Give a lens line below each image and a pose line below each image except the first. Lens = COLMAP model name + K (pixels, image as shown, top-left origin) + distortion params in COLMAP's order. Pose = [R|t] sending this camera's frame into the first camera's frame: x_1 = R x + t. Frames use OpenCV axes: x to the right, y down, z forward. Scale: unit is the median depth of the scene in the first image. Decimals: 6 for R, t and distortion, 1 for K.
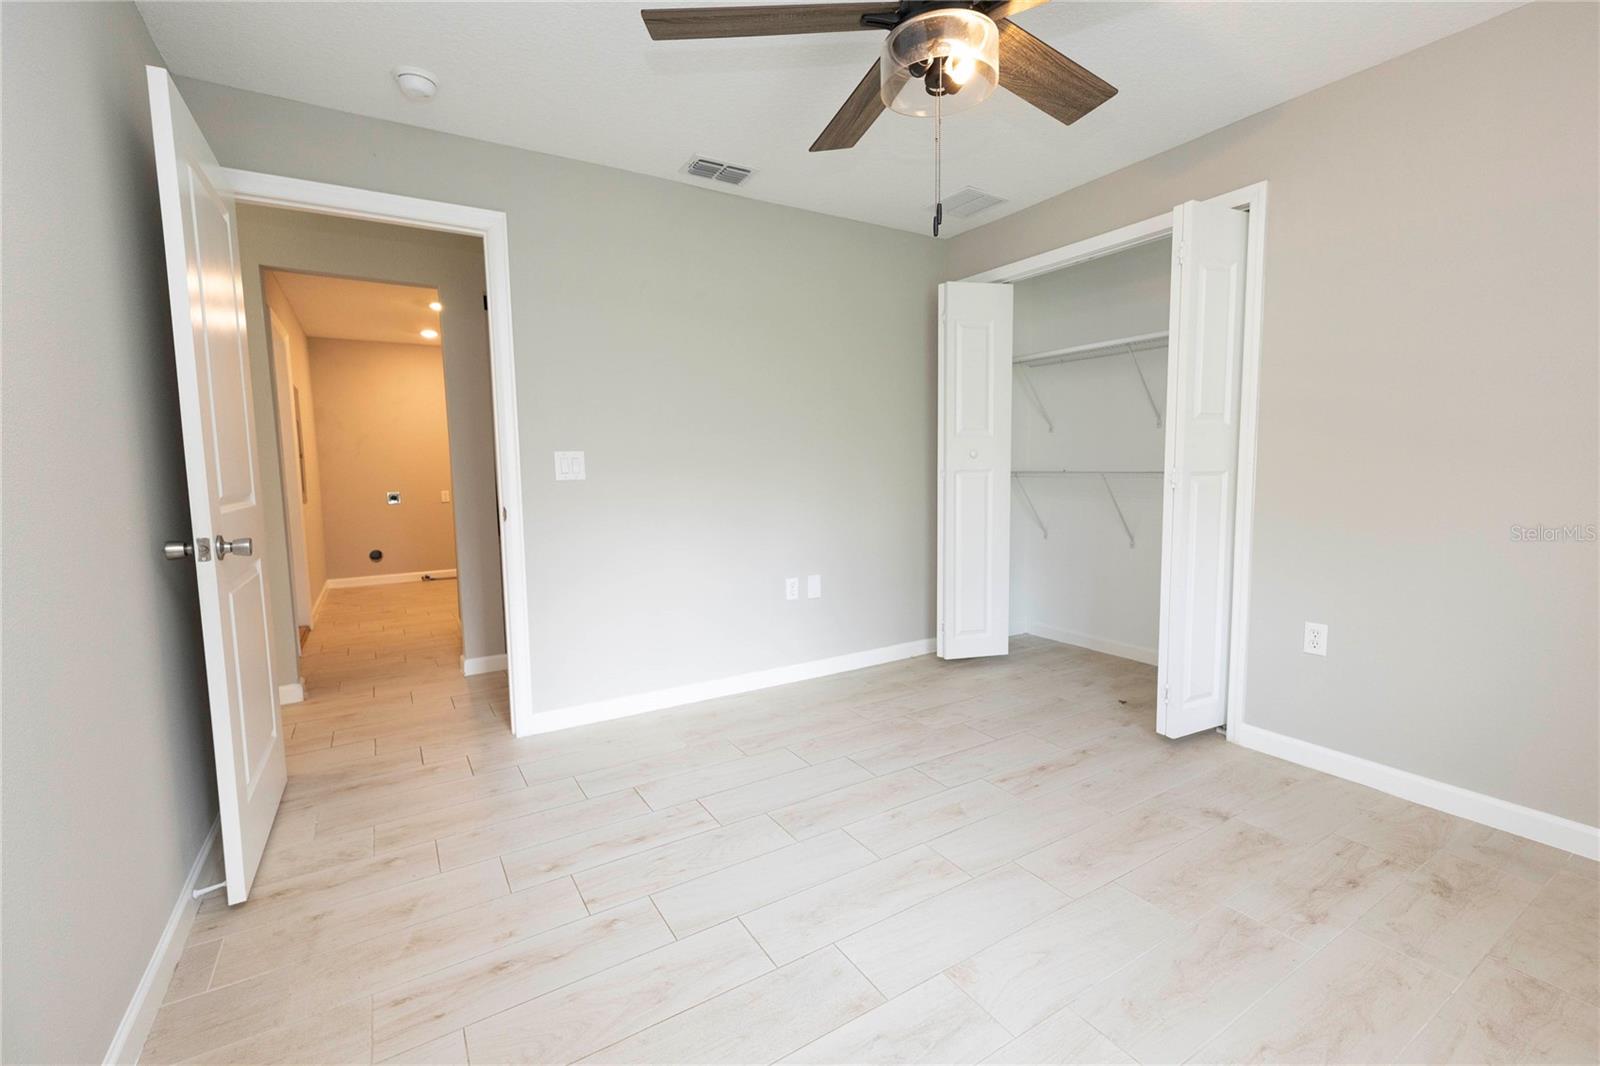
lens RADIAL K [[686.4, 0, 803.2], [0, 686.4, 527.8], [0, 0, 1]] dist [-0.000183, 0.000228]
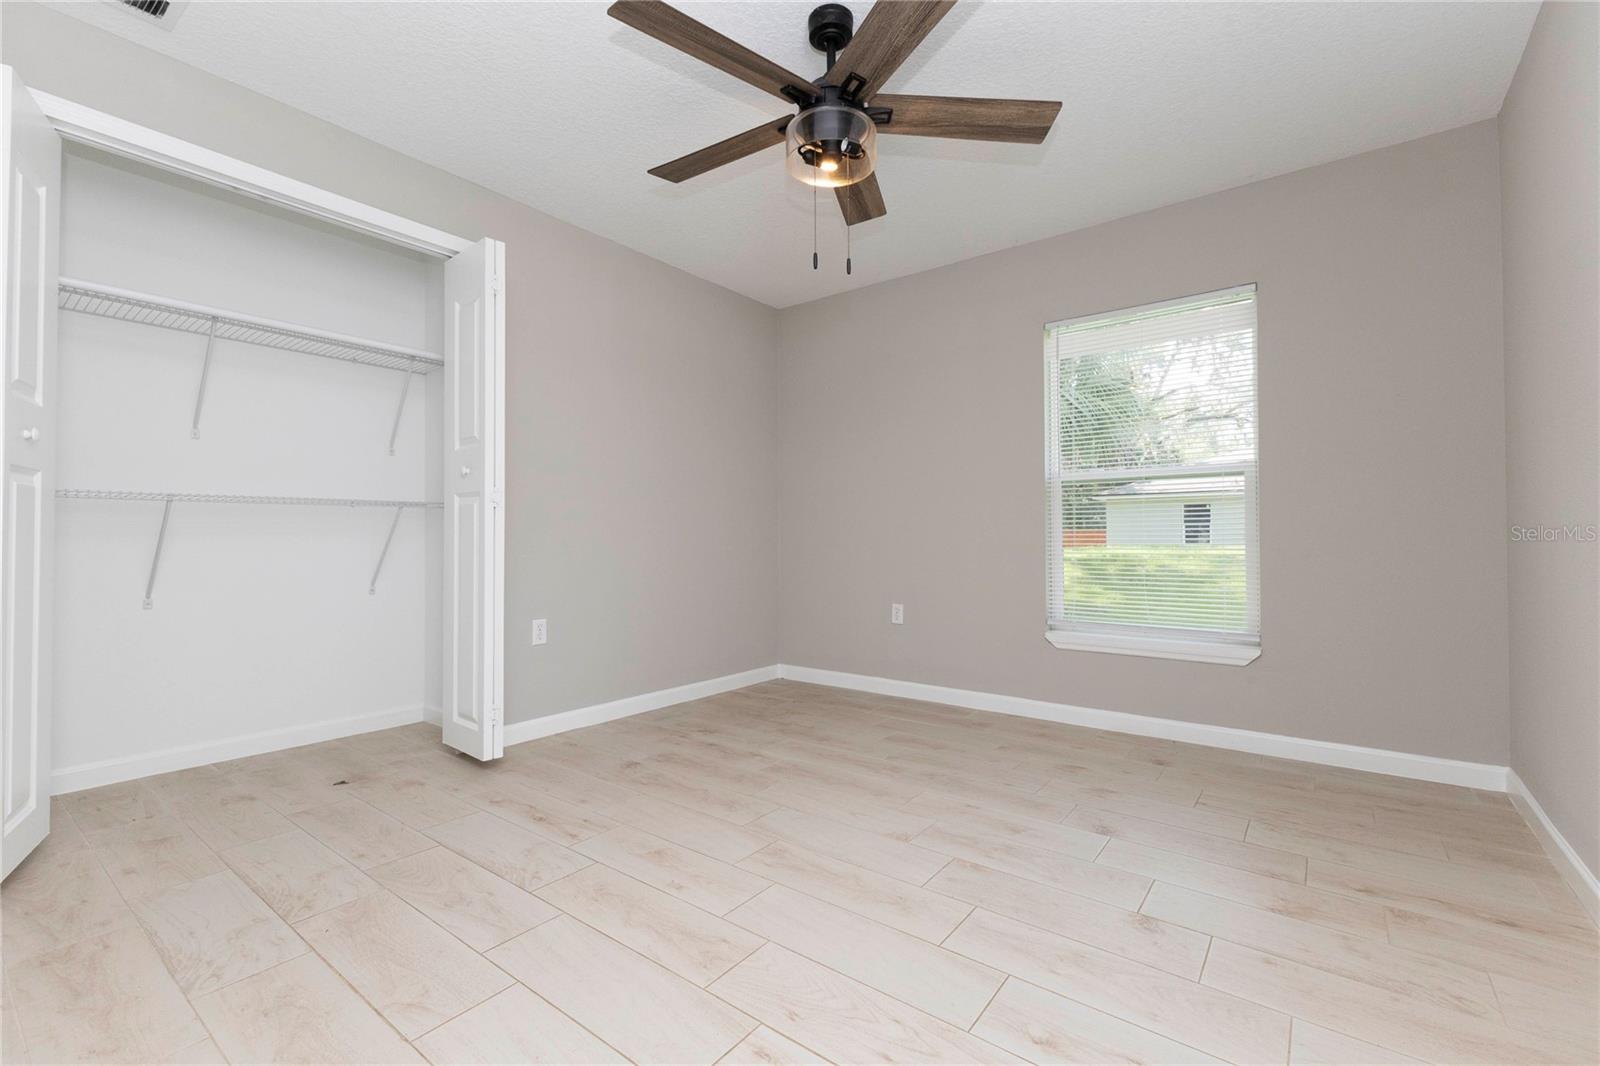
lens RADIAL K [[686.4, 0, 803.2], [0, 686.4, 527.8], [0, 0, 1]] dist [-0.000183, 0.000228]
pose [[-0.359800, 0.029298, 0.932569, -0.673319], [0.096515, 0.995314, 0.005967, 0.014466], [-0.928024, 0.092154, -0.360941, 1.115709]]
